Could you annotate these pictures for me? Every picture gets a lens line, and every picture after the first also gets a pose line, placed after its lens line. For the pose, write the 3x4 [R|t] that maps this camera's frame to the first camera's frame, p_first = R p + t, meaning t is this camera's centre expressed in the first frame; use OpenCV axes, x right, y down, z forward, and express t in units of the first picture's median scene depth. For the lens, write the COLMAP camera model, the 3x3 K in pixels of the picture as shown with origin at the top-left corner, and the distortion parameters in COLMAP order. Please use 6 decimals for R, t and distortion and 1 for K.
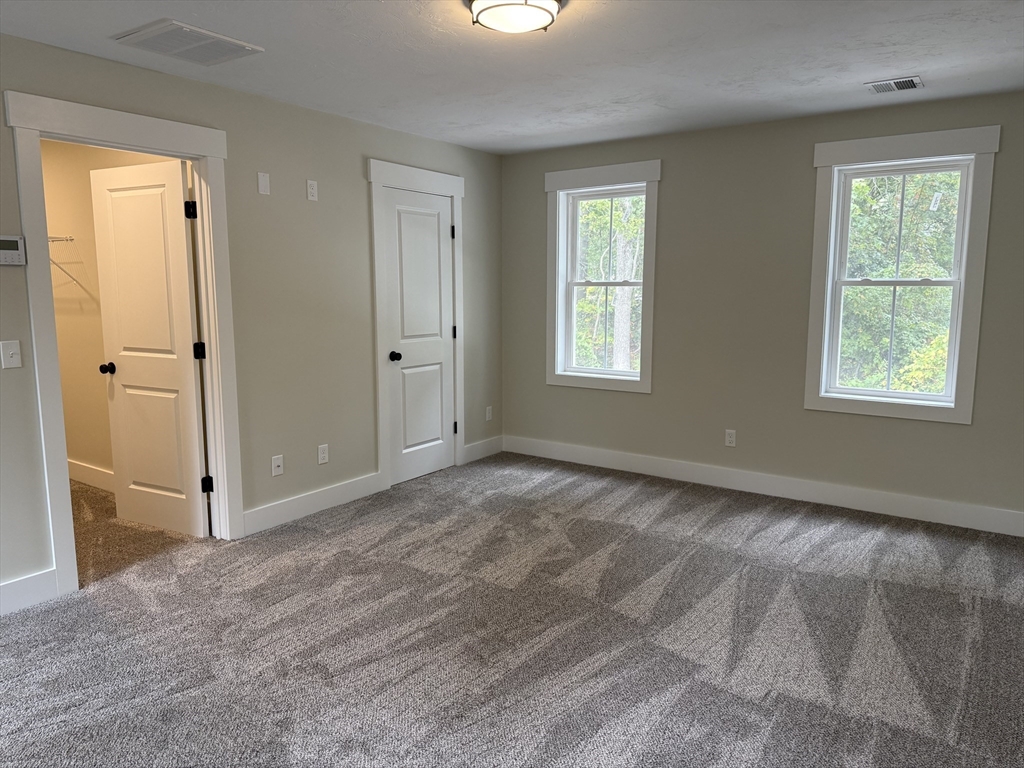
lens RADIAL K [[738.3, 0, 515.1], [0, 738.3, 389.7], [0, 0, 1]] dist [0.062934, -0.079228]
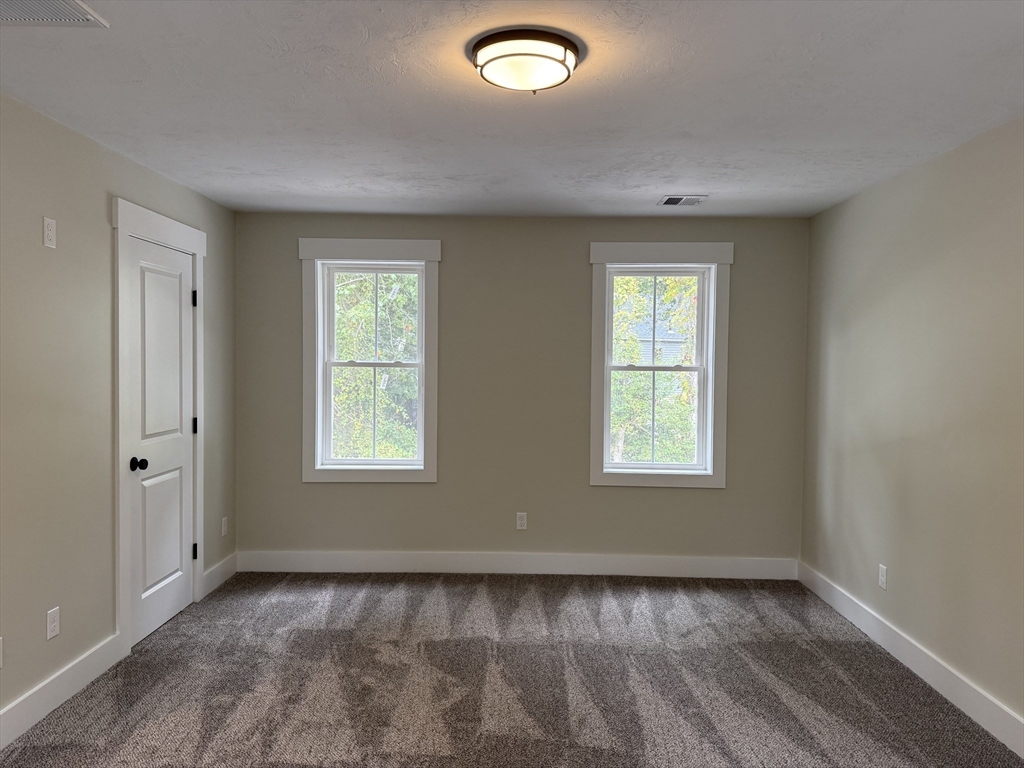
lens RADIAL K [[738.3, 0, 514.1], [0, 738.3, 374.9], [0, 0, 1]] dist [0.062934, -0.079228]
pose [[0.829473, -0.008619, 0.558480, -0.282630], [0.077078, 0.992081, -0.099168, -0.032817], [-0.553203, 0.125304, 0.823569, 0.197482]]
